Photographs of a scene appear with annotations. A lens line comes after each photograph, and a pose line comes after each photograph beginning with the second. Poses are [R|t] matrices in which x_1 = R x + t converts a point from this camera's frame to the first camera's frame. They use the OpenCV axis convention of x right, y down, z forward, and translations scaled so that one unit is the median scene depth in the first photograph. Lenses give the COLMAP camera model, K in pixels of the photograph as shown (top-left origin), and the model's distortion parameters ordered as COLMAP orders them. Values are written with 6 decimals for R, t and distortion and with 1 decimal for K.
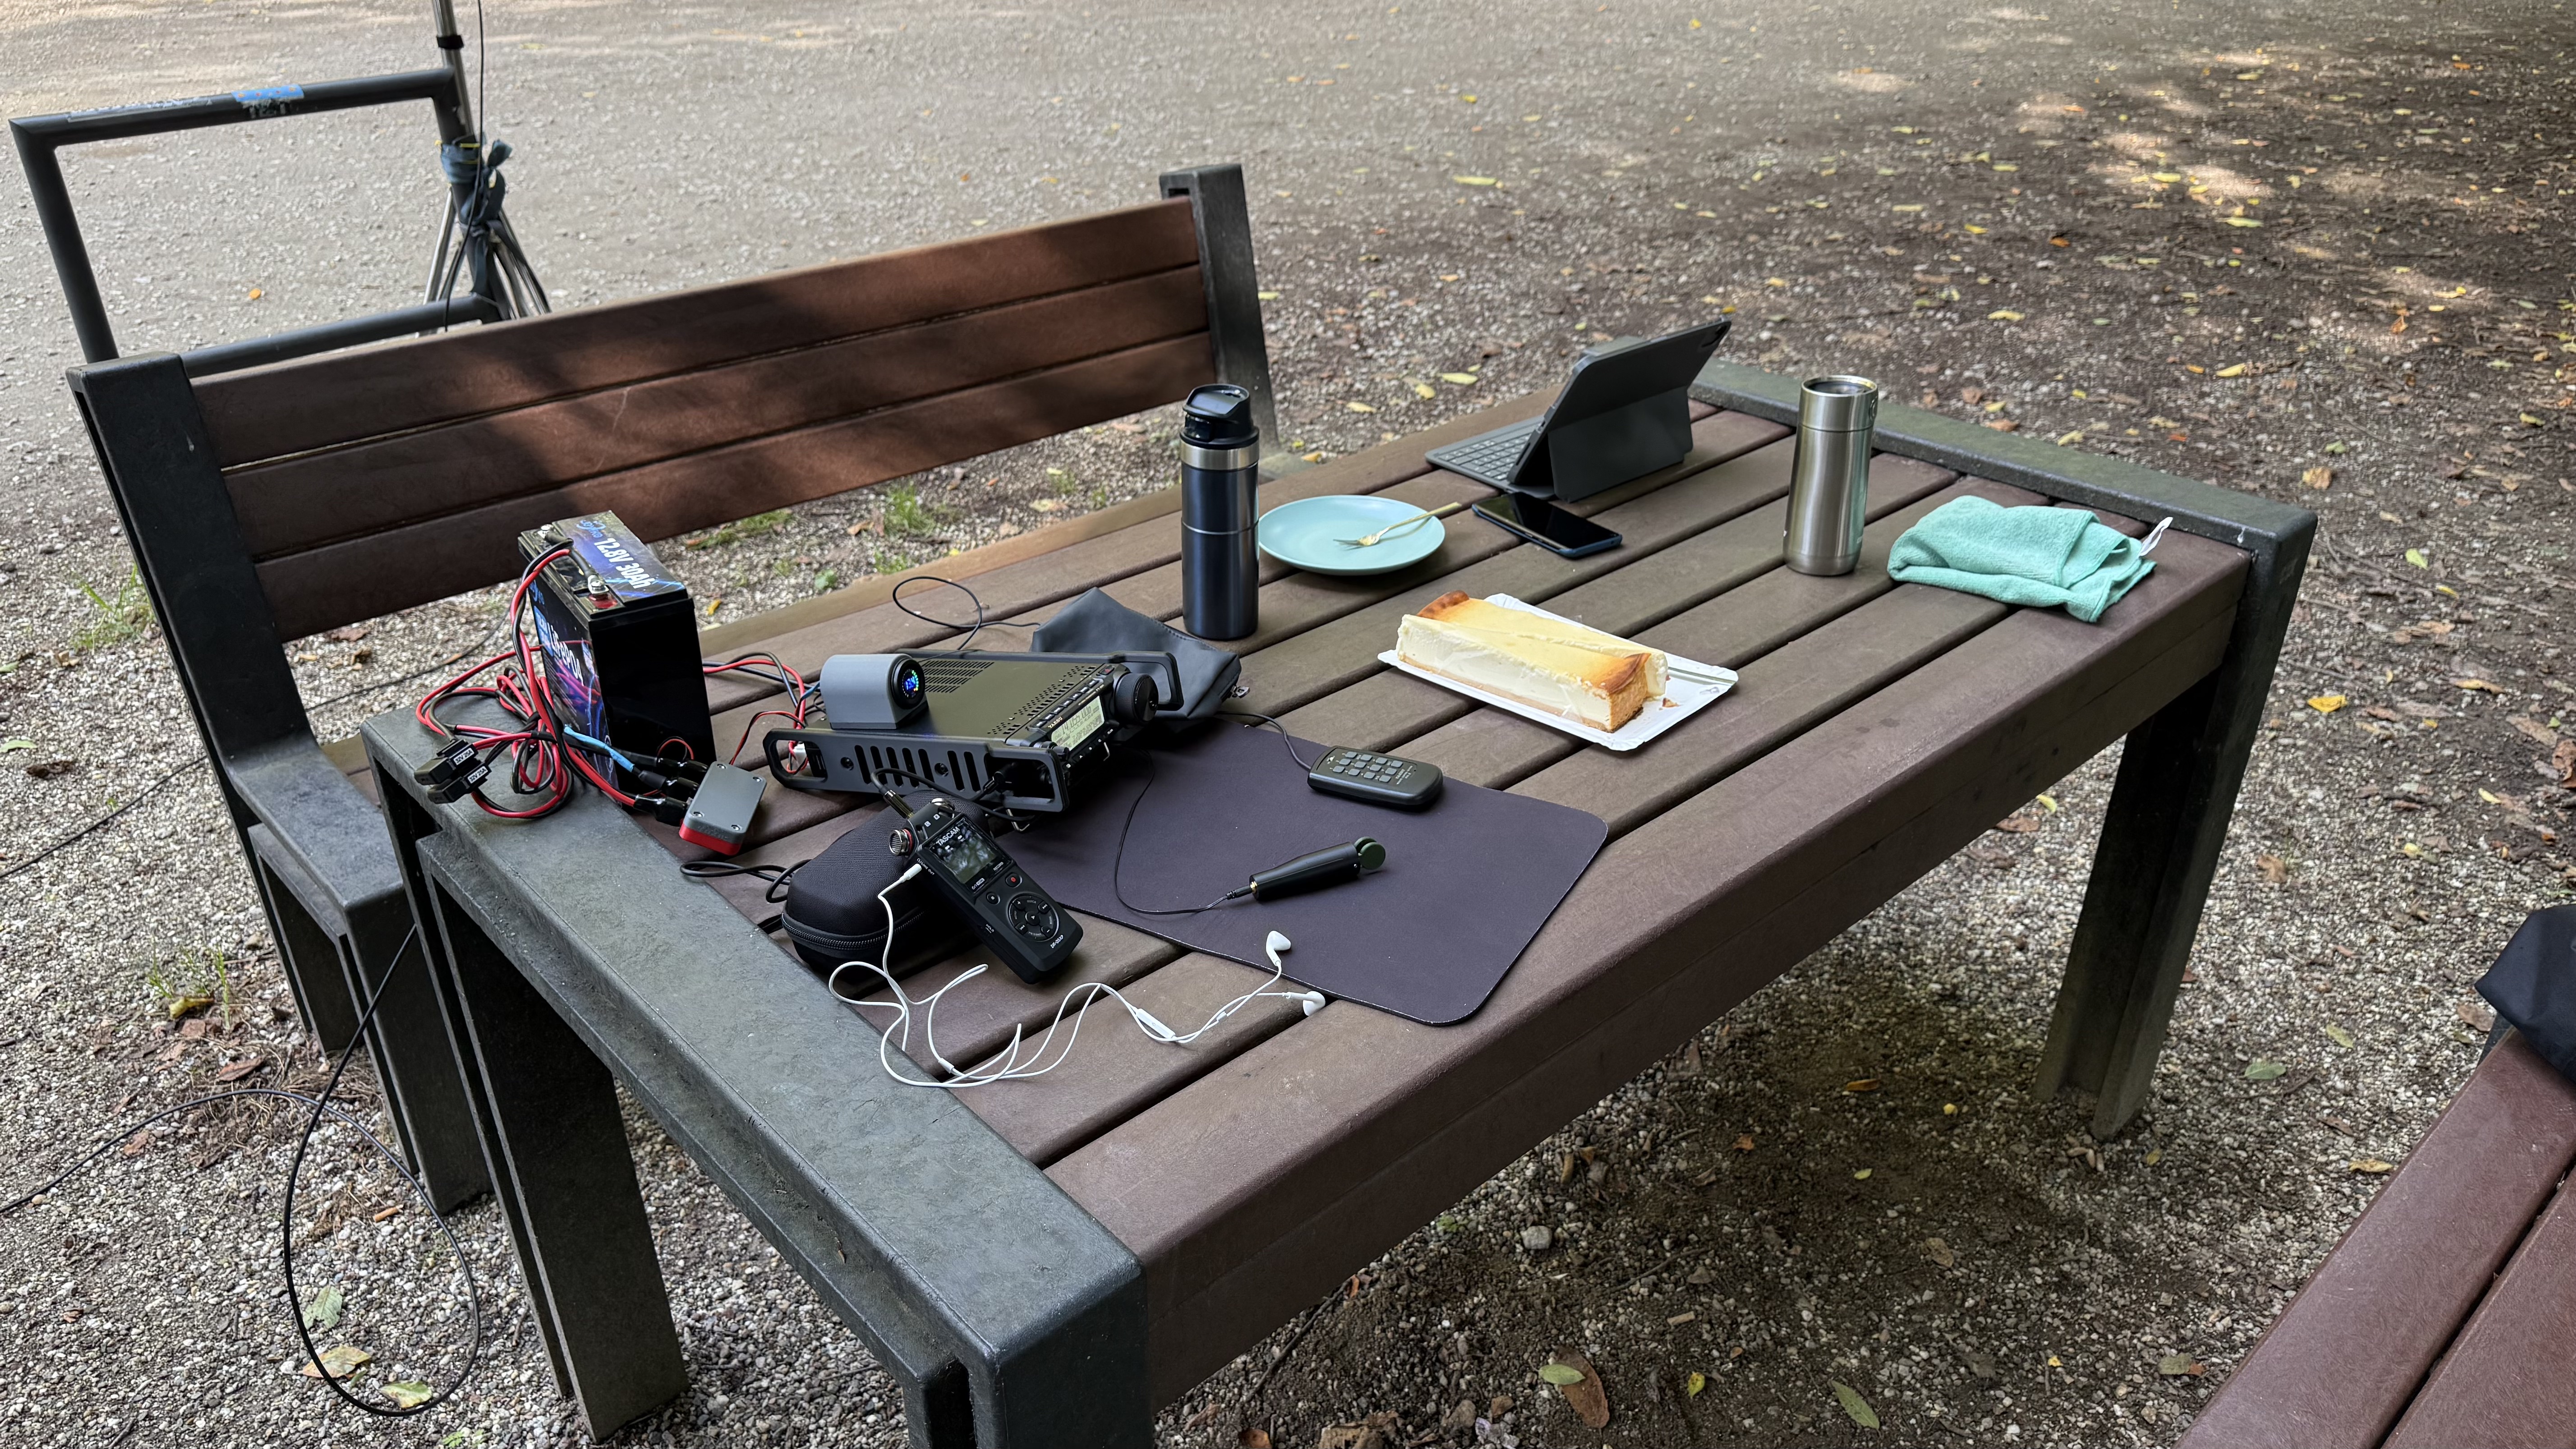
lens RADIAL K [[1853.9, 0, 1311.1], [0, 1853.9, 762.8], [0, 0, 1]] dist [0.085828, -0.102687]
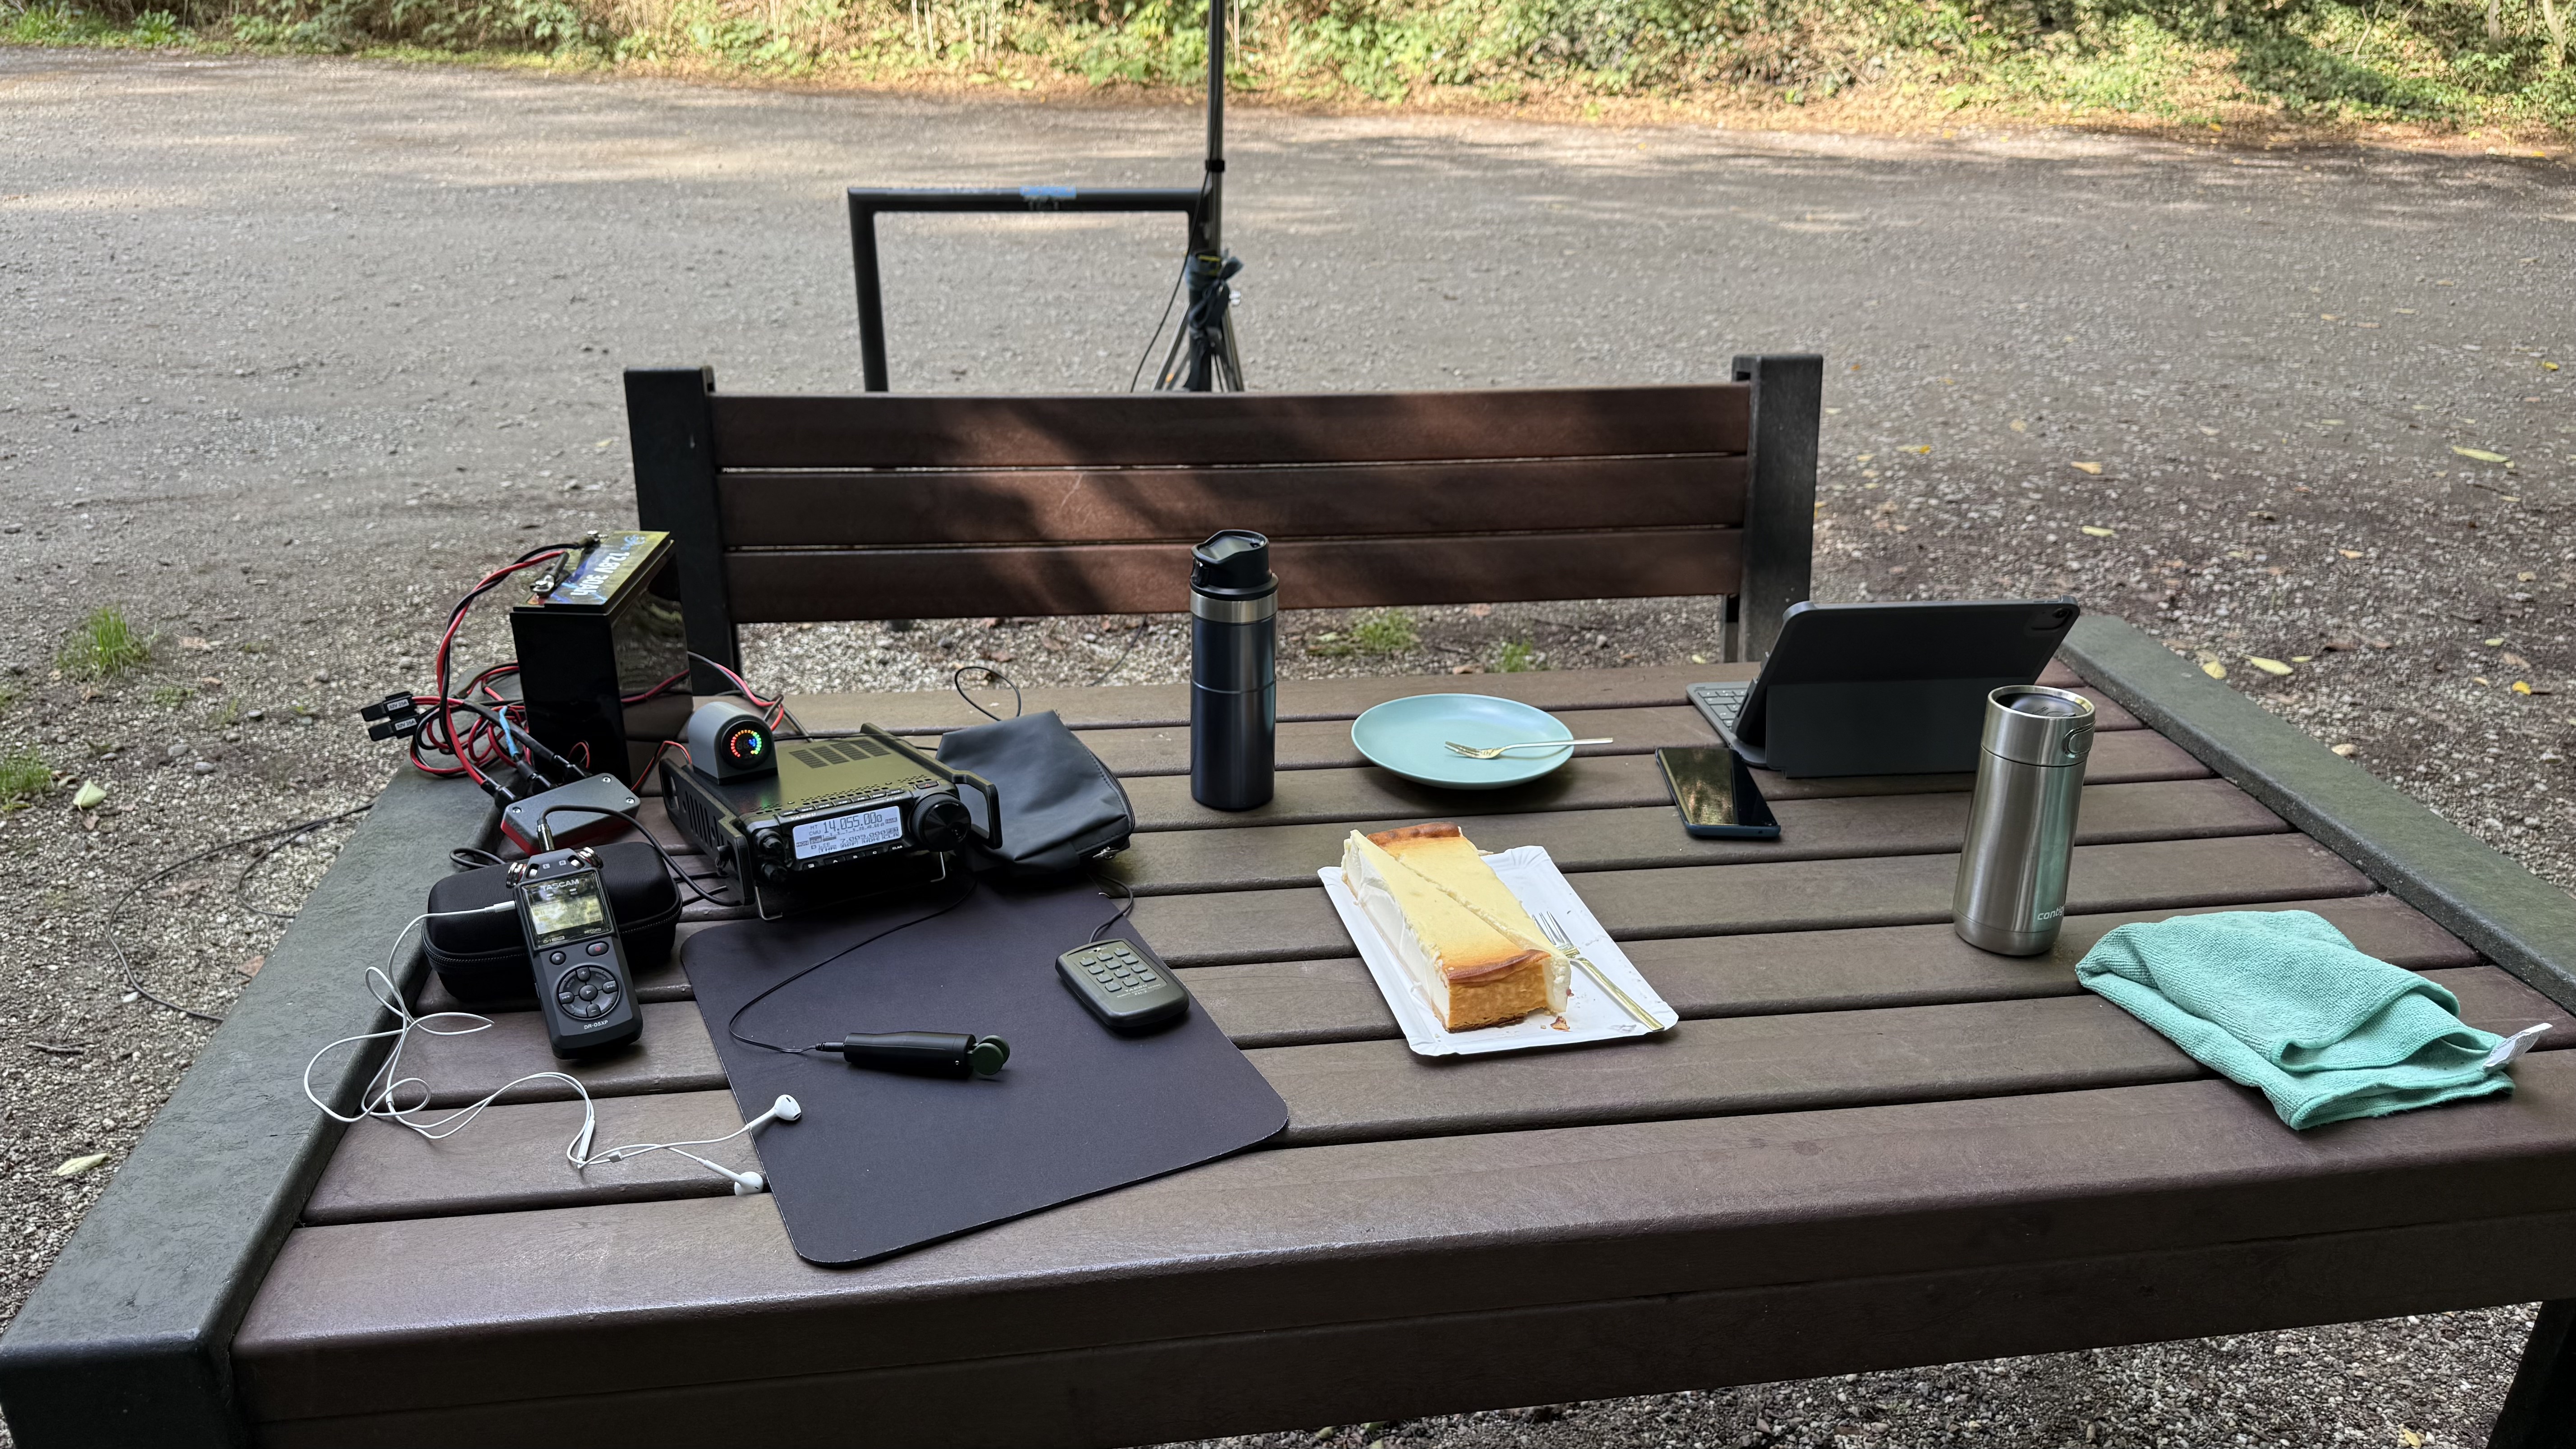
lens RADIAL K [[1853.9, 0, 1247.5], [0, 1853.9, 748.0], [0, 0, 1]] dist [0.085828, -0.102687]
pose [[0.826599, 0.245035, -0.506648, 0.357969], [-0.292517, 0.956145, -0.014814, -0.073840], [0.480799, 0.160449, 0.862026, 0.197278]]
